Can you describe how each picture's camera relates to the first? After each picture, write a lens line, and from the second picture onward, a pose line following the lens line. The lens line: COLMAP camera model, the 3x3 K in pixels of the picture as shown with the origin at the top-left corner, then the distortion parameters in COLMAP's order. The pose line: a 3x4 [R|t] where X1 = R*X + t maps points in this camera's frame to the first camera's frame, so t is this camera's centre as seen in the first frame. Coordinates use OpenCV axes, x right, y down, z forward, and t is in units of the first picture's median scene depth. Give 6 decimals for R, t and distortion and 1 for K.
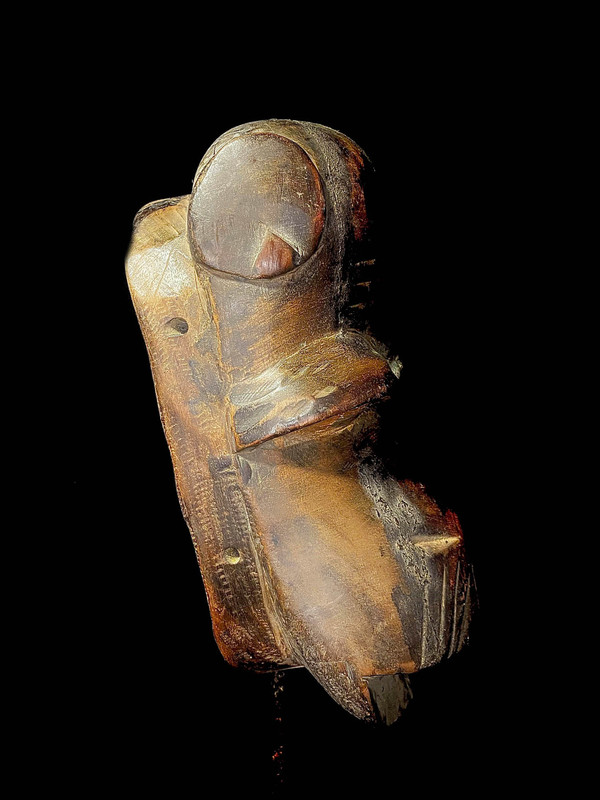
lens RADIAL K [[617.8, 0, 302.2], [0, 617.8, 399.0], [0, 0, 1]] dist [0.018524, -0.053548]
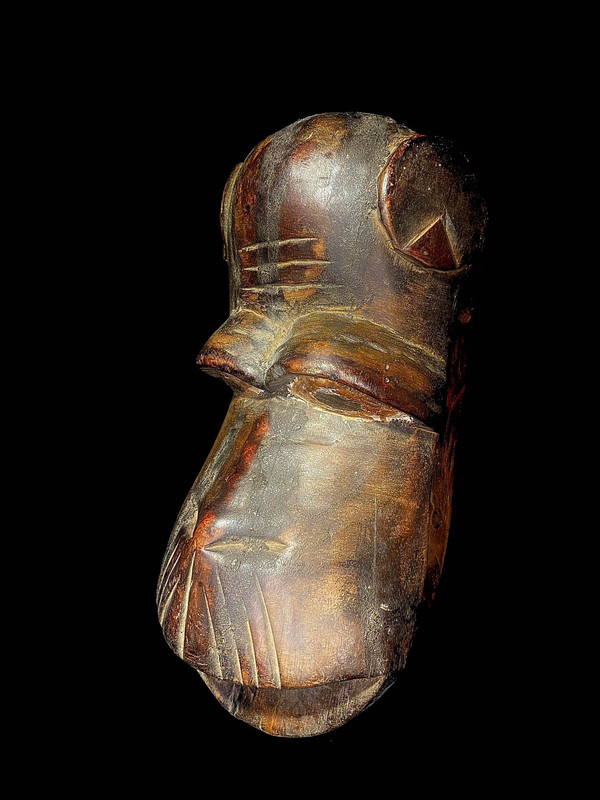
lens RADIAL K [[617.8, 0, 302.9], [0, 617.8, 402.9], [0, 0, 1]] dist [0.018524, -0.053548]
pose [[-0.379046, 0.144225, -0.914070, 1.150484], [-0.200402, 0.951545, 0.233241, -0.247258], [0.903417, 0.271590, -0.331777, 1.600737]]
